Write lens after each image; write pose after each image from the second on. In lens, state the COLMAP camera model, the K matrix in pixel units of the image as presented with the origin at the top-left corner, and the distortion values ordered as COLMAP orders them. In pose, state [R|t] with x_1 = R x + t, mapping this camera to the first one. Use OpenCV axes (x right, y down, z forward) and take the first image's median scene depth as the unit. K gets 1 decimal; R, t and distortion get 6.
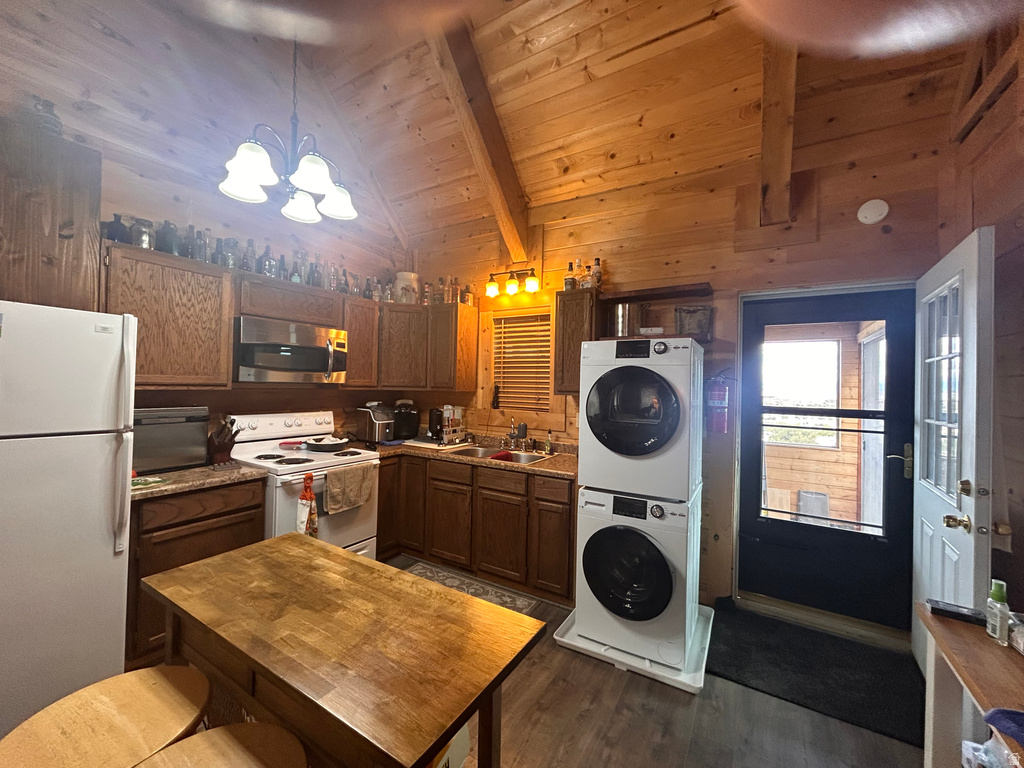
lens RADIAL K [[412.4, 0, 510.2], [0, 412.4, 381.2], [0, 0, 1]] dist [0.000169, -0.000743]
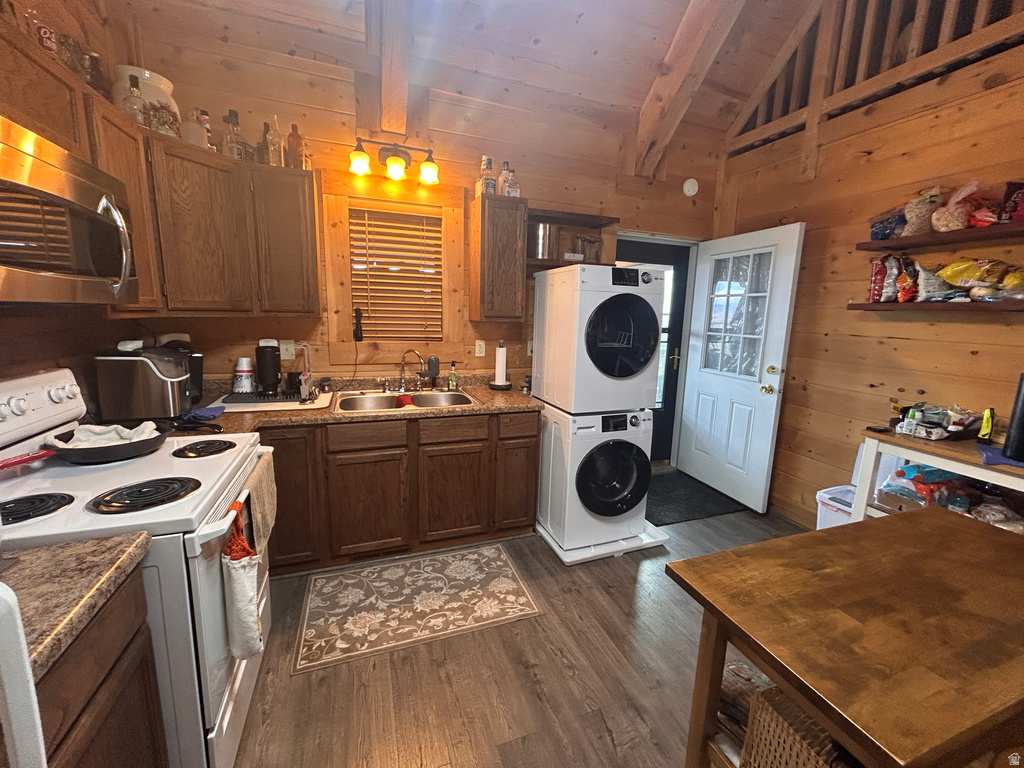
lens RADIAL K [[412.4, 0, 511.4], [0, 412.4, 381.8], [0, 0, 1]] dist [0.000169, -0.000743]
pose [[0.619407, -0.136149, 0.773174, -0.531226], [-0.020520, 0.981703, 0.189308, -0.006344], [-0.784802, -0.133125, 0.605280, 0.407774]]
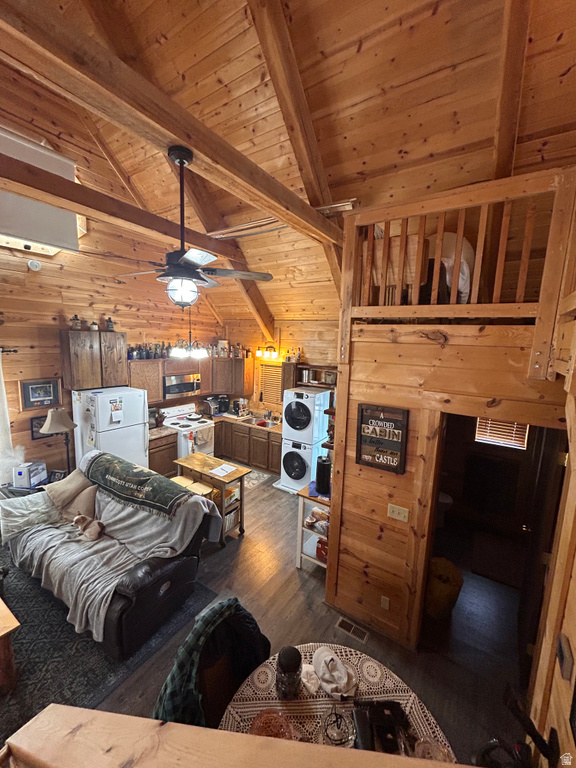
lens RADIAL K [[309.3, 0, 289.6], [0, 309.3, 382.0], [0, 0, 1]] dist [0.000169, -0.000743]
pose [[0.999560, 0.018746, -0.023007, 0.204961], [-0.015262, 0.989572, 0.143229, -0.367432], [0.025452, -0.142814, 0.989422, -0.905855]]
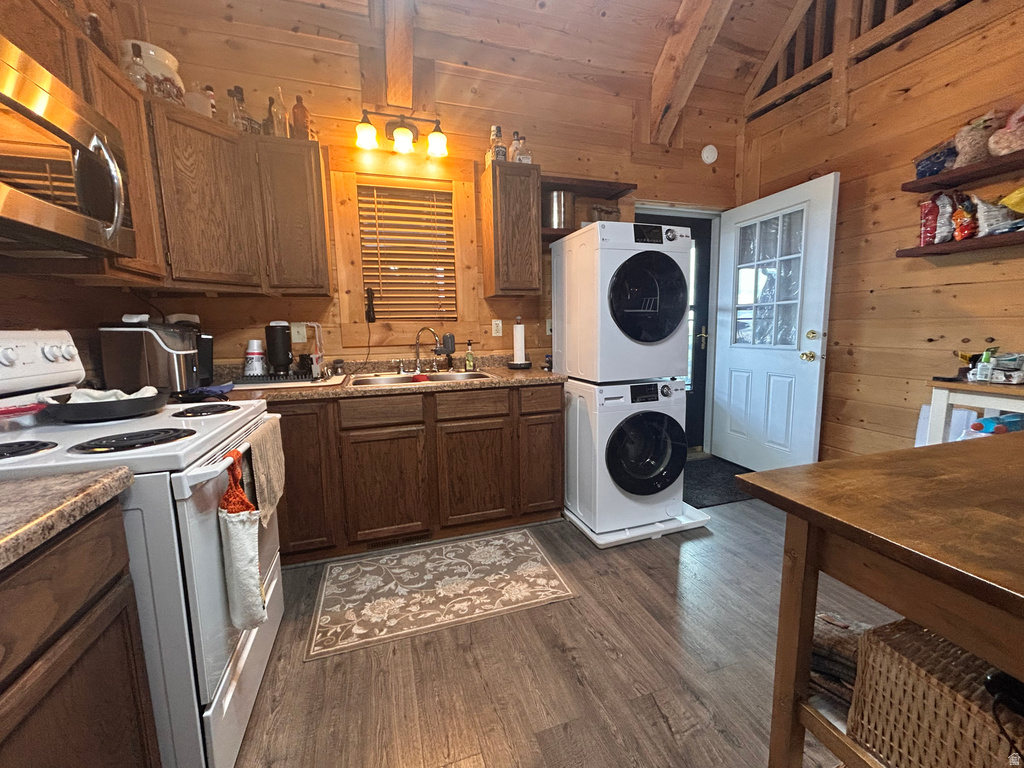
lens RADIAL K [[412.4, 0, 511.3], [0, 412.4, 382.0], [0, 0, 1]] dist [0.000169, -0.000743]
pose [[0.646585, -0.134248, 0.750936, -0.509322], [0.028342, 0.987941, 0.152216, 0.081212], [-0.762315, -0.077138, 0.642593, 0.431821]]
